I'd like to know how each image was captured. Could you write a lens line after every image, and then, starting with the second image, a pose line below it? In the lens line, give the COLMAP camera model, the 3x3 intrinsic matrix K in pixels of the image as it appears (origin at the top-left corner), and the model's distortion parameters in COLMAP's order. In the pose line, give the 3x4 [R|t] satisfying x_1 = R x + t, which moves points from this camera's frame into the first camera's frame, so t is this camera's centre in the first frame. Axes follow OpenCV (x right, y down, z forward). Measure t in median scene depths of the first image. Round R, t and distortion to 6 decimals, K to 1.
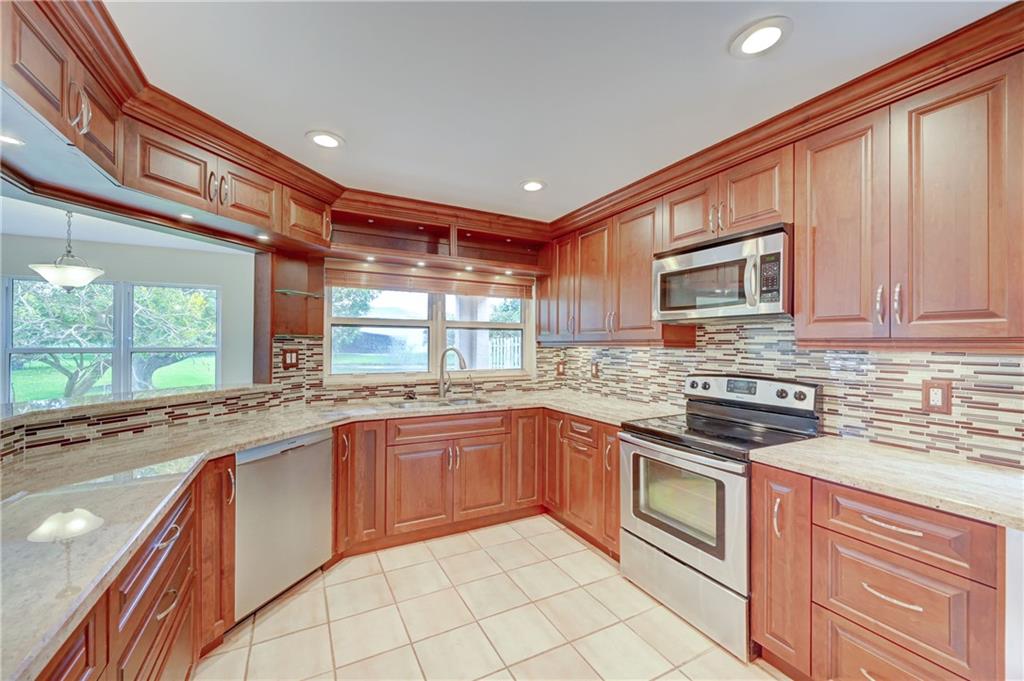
lens RADIAL K [[404.5, 0, 512.2], [0, 404.5, 342.1], [0, 0, 1]] dist [-0.001448, 0.000737]
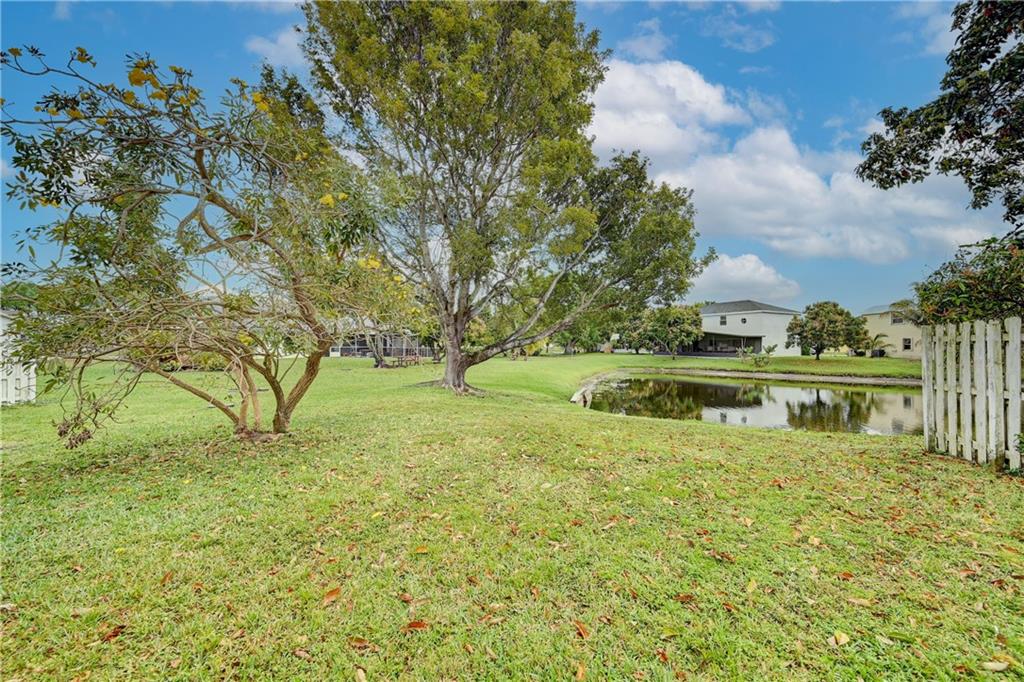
lens RADIAL K [[405.9, 0, 513.8], [0, 405.9, 338.4], [0, 0, 1]] dist [0.001620, 0.000321]
pose [[0.690823, -0.013796, -0.722893, -0.430552], [0.002243, 0.999854, -0.016939, 0.072233], [0.723021, 0.010081, 0.690753, 2.184367]]
